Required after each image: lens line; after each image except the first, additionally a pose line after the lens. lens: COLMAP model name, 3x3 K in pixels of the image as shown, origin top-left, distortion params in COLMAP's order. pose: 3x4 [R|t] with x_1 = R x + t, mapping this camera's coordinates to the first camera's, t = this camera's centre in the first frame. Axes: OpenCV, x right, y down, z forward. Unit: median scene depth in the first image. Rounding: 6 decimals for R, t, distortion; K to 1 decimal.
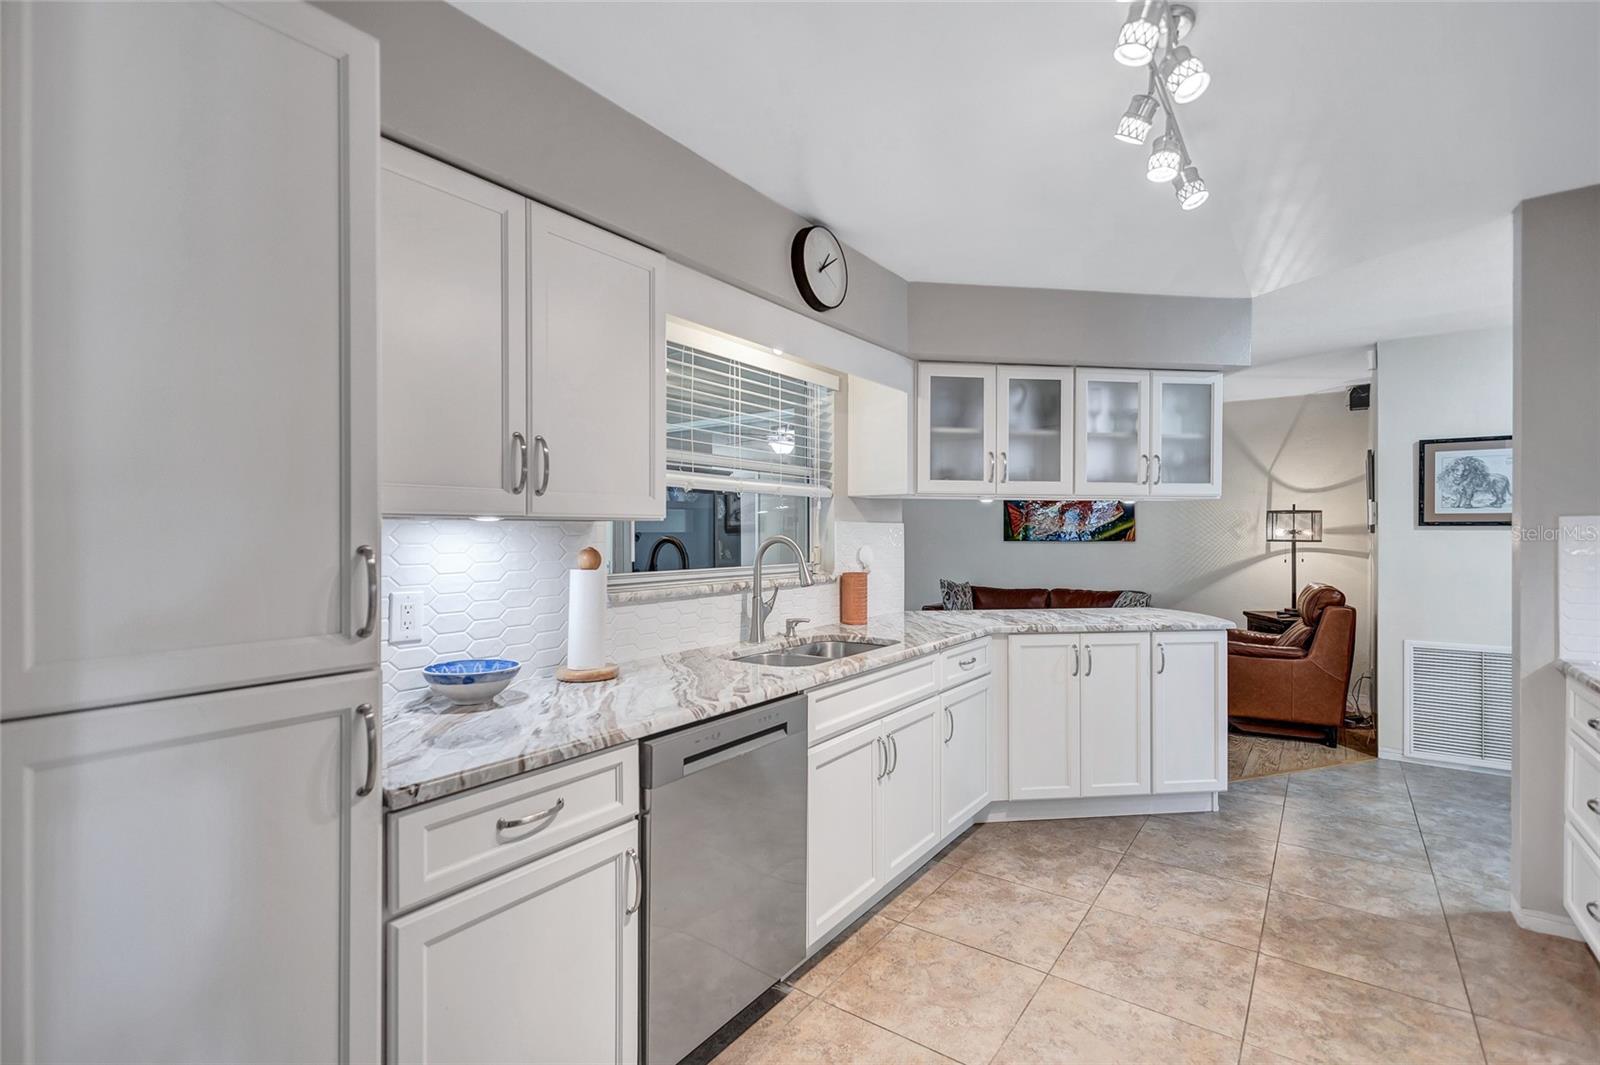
lens RADIAL K [[728.9, 0, 803.1], [0, 728.9, 536.7], [0, 0, 1]] dist [0.003700, -0.001108]
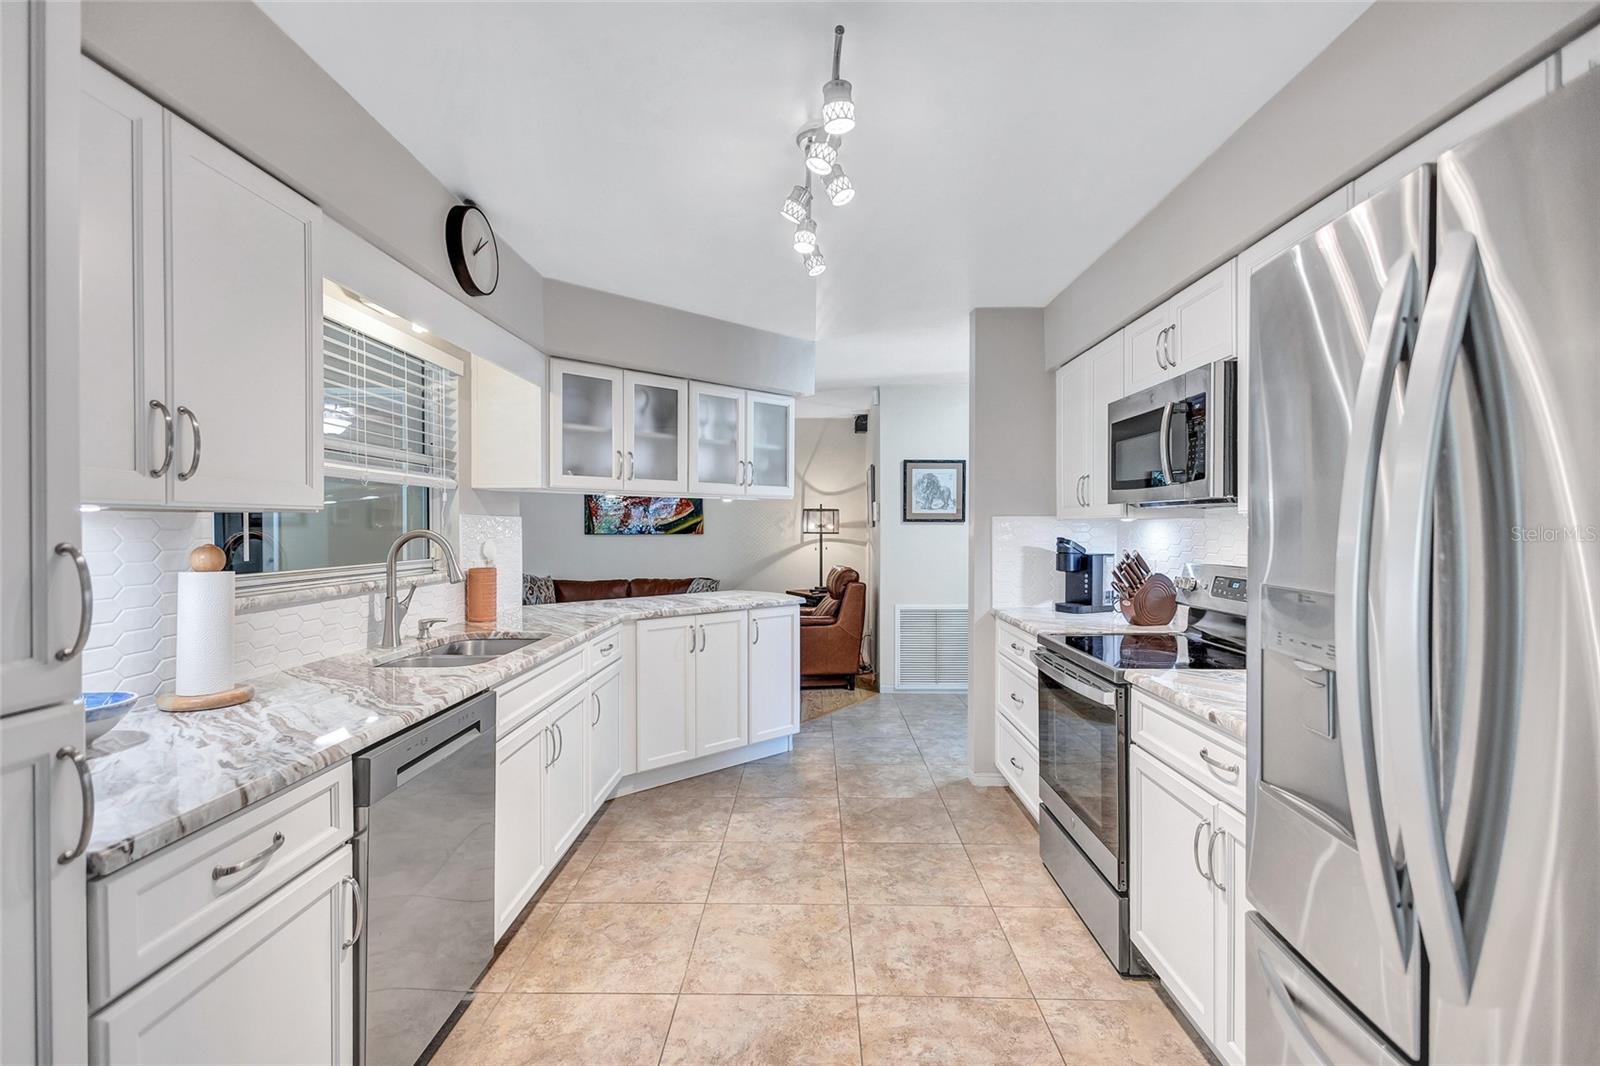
lens RADIAL K [[728.9, 0, 803.1], [0, 728.9, 537.2], [0, 0, 1]] dist [0.003700, -0.001108]
pose [[0.819506, -0.007591, 0.573020, -0.160280], [0.002048, 0.999945, 0.010318, -0.000197], [-0.573066, -0.007282, 0.819477, -0.035219]]
